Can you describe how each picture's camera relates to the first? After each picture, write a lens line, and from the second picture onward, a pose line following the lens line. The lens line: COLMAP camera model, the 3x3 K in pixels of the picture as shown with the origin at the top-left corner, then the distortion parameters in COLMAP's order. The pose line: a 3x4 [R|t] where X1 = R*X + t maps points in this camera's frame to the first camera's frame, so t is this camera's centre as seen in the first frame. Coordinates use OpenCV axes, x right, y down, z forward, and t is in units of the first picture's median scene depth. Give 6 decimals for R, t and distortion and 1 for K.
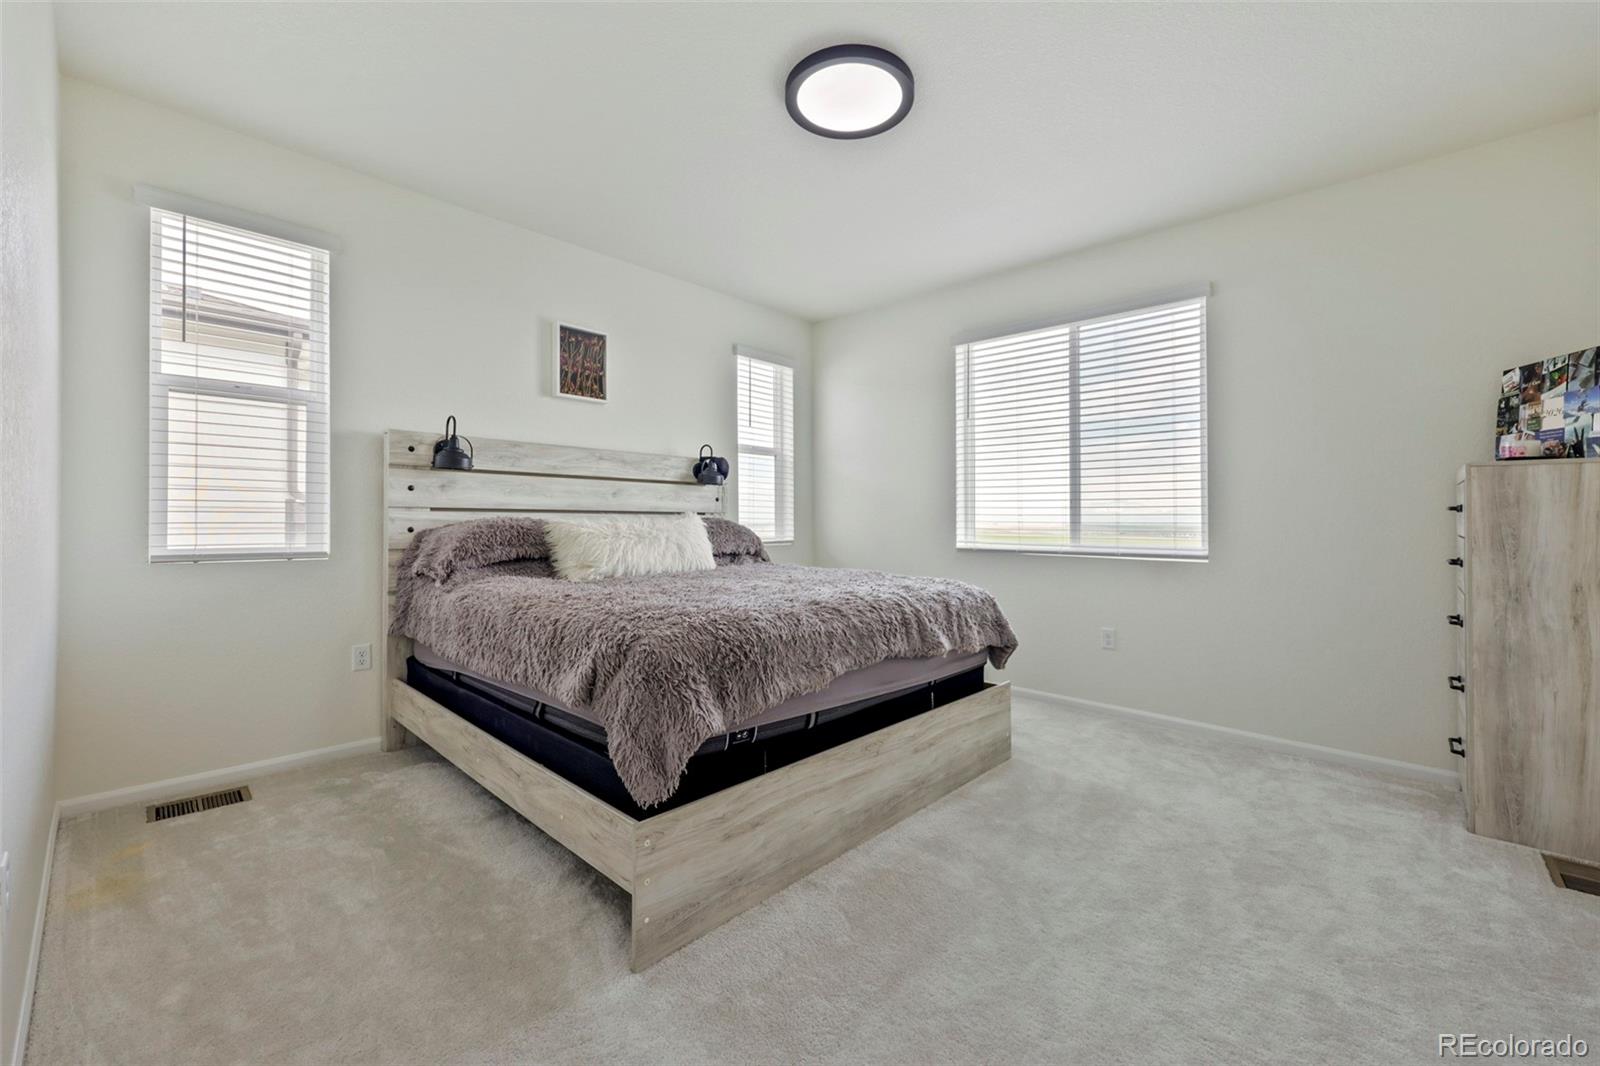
lens RADIAL K [[640.9, 0, 793.6], [0, 640.9, 531.0], [0, 0, 1]] dist [0.001315, -0.000021]
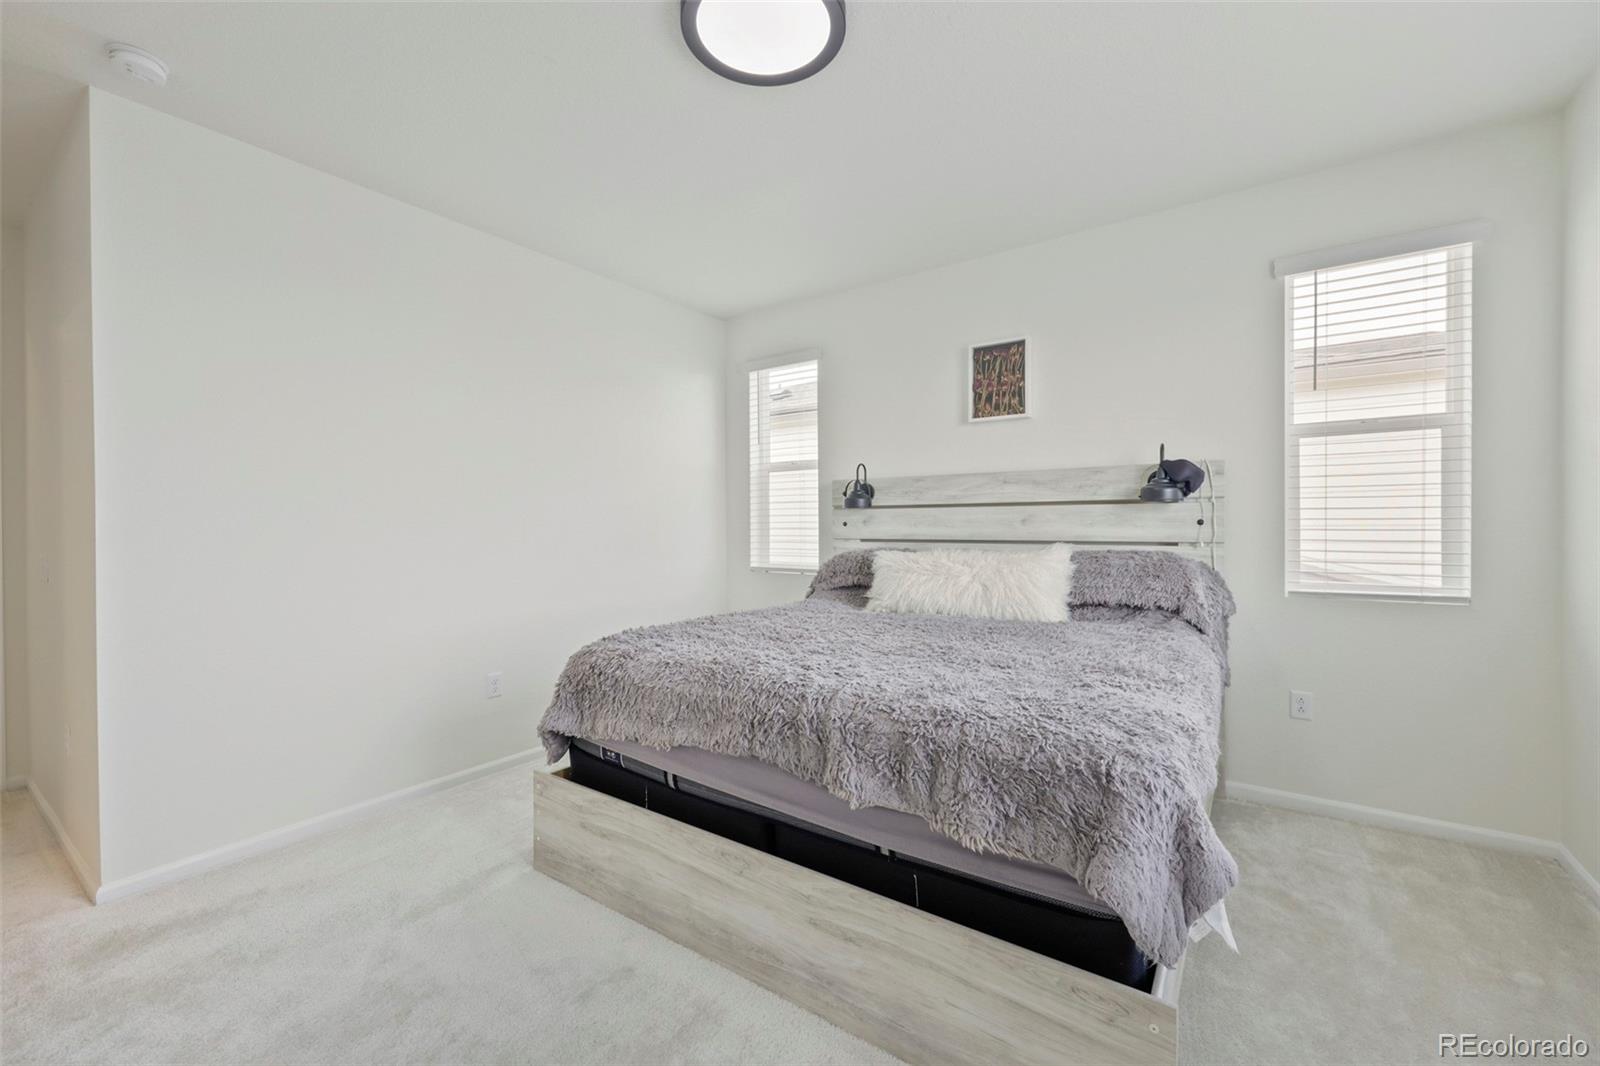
lens RADIAL K [[640.9, 0, 793.6], [0, 640.9, 531.0], [0, 0, 1]] dist [0.001315, -0.000021]
pose [[0.124285, -0.020635, -0.992032, 0.542239], [-0.037577, 0.998969, -0.025487, -0.013805], [0.991535, 0.040445, 0.123381, 0.621731]]
